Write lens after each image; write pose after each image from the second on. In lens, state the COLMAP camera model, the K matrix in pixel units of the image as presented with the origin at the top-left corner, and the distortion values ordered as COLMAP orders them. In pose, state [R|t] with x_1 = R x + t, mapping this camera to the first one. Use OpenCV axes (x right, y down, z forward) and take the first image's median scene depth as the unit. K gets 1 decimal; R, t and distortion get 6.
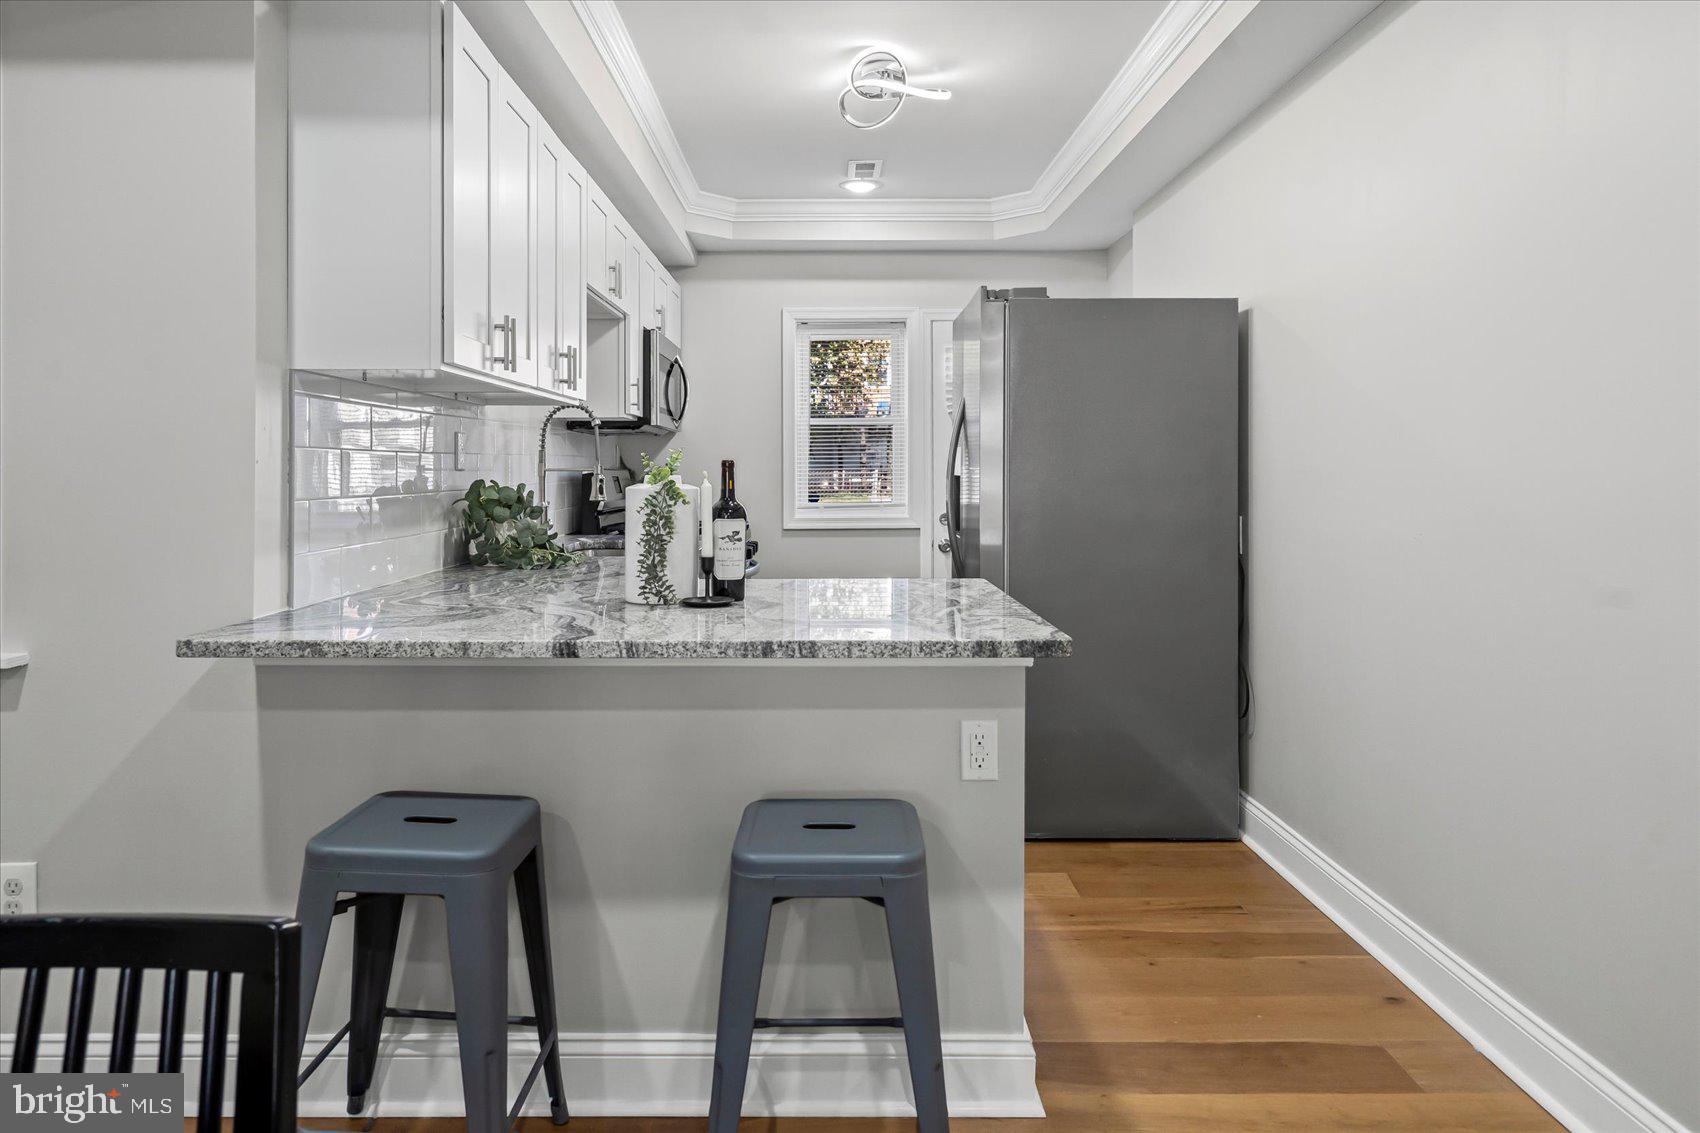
lens RADIAL K [[1099.6, 0, 833.3], [0, 1099.6, 466.0], [0, 0, 1]] dist [0.005007, 0.001325]
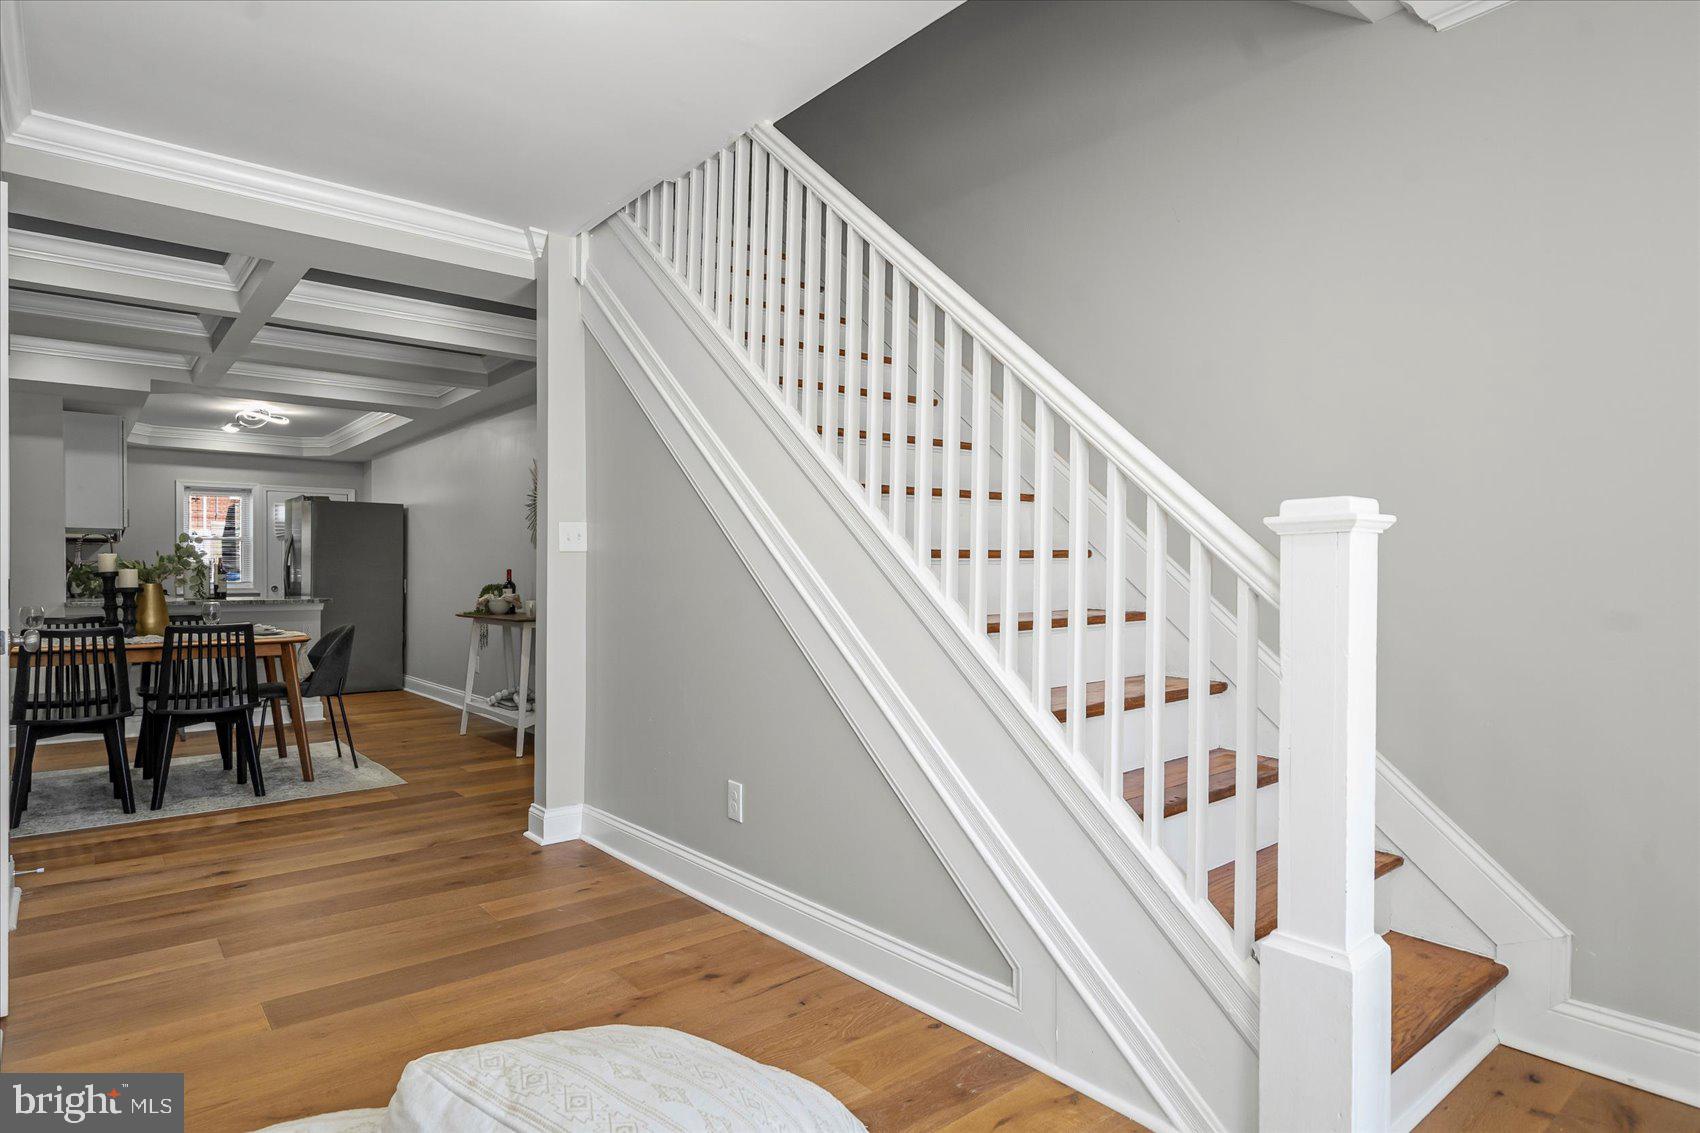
lens RADIAL K [[923.2, 0, 857.6], [0, 923.2, 583.3], [0, 0, 1]] dist [0.000748, 0.000521]
pose [[0.762855, -0.002644, 0.646565, -0.301057], [-0.006006, 0.999920, 0.011175, 0.021174], [-0.646542, -0.012408, 0.762777, -1.671528]]
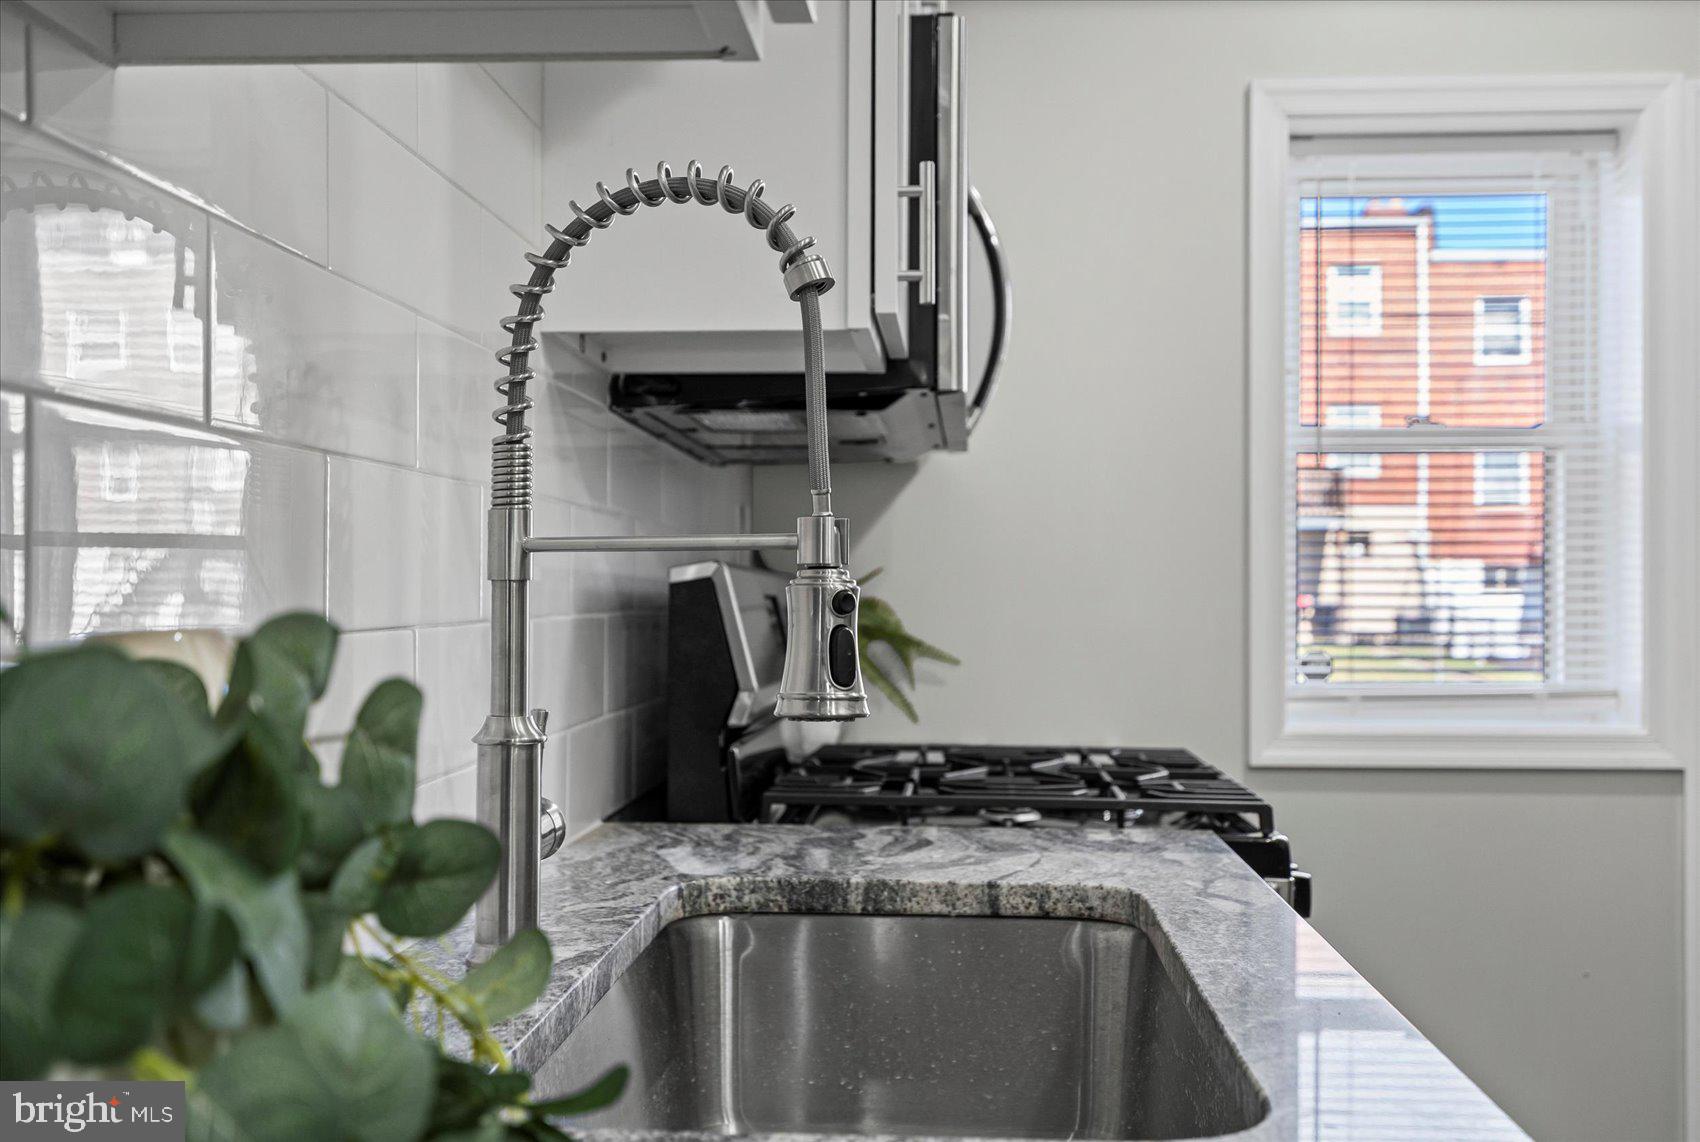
lens RADIAL K [[1797.5, 0, 850.0], [0, 1797.5, 571.0], [0, 0, 1]] dist [0.005900, 0.002388]
pose [[0.996849, 0.005435, -0.079138, -0.204345], [-0.006488, 0.999894, -0.013055, 0.012971], [0.079059, 0.013527, 0.996778, 0.782361]]
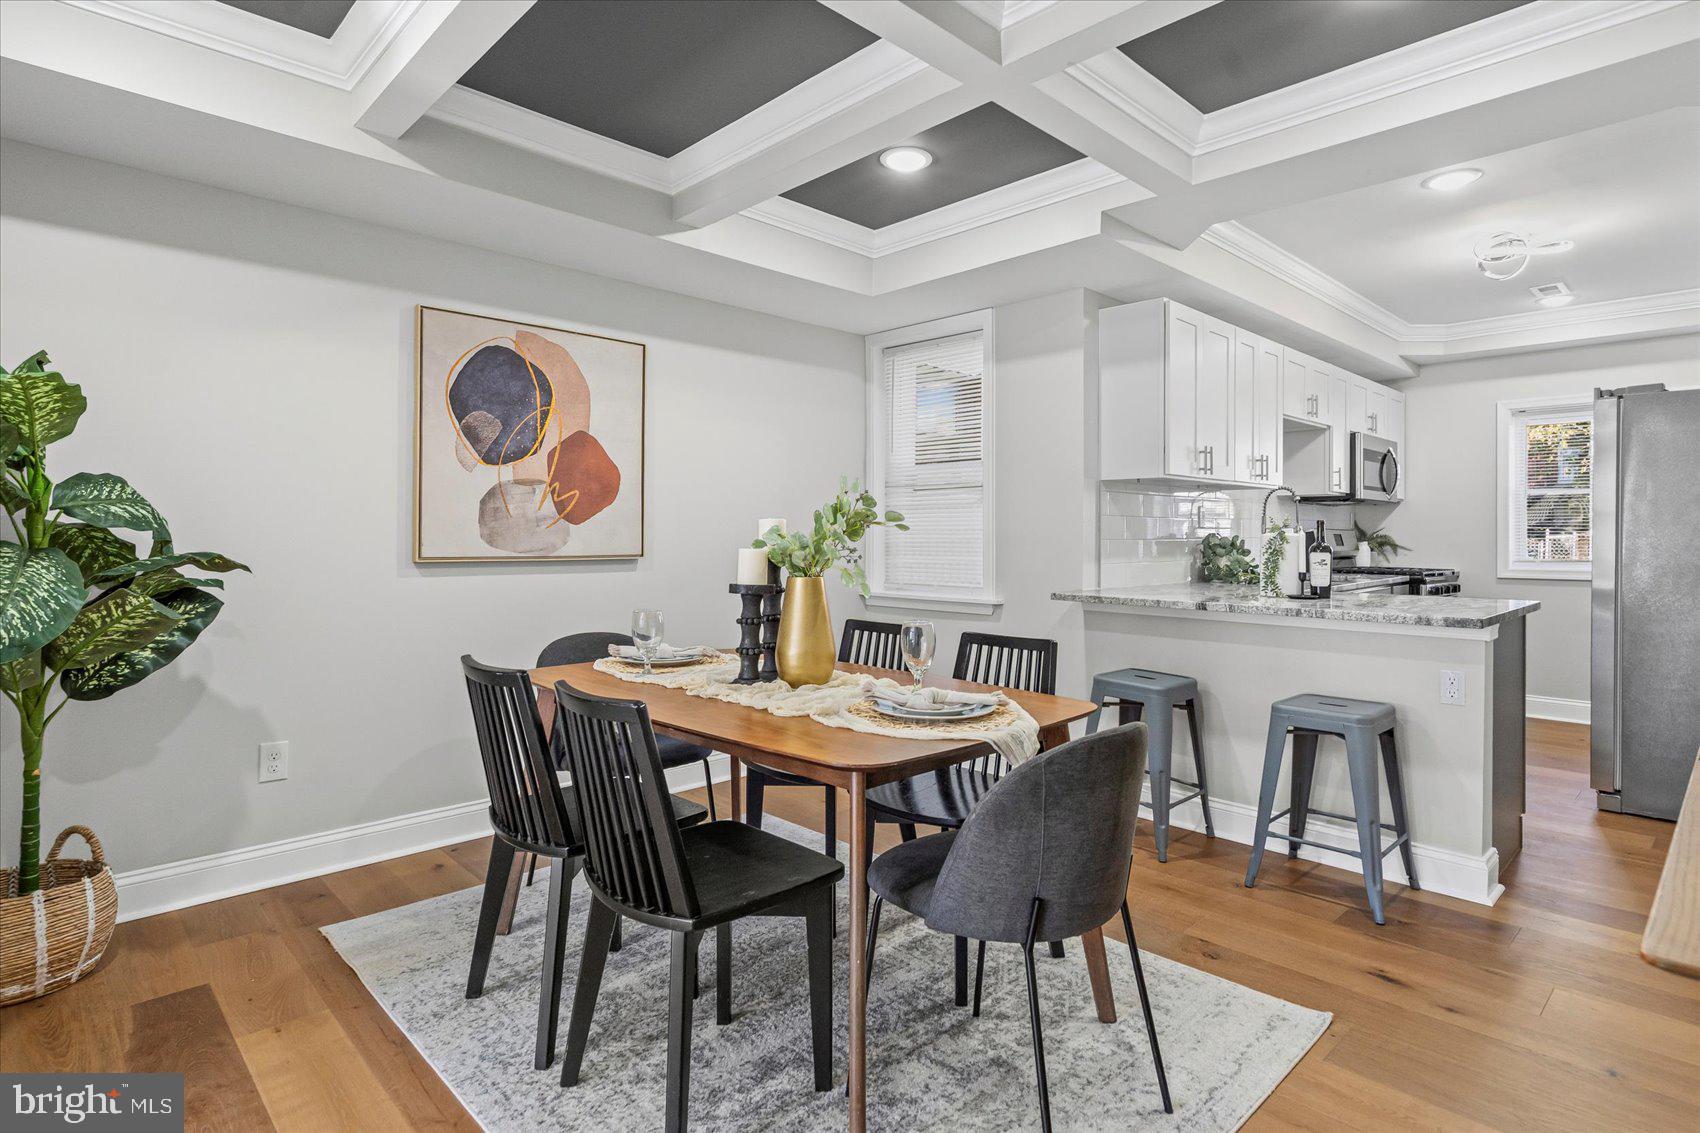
lens RADIAL K [[889.2, 0, 876.3], [0, 889.2, 525.1], [0, 0, 1]] dist [0.001921, 0.000327]
pose [[0.709993, -0.001222, -0.704208, 0.280813], [-0.003984, 0.999976, -0.005752, 0.009513], [0.704198, 0.006889, 0.709971, -0.367314]]
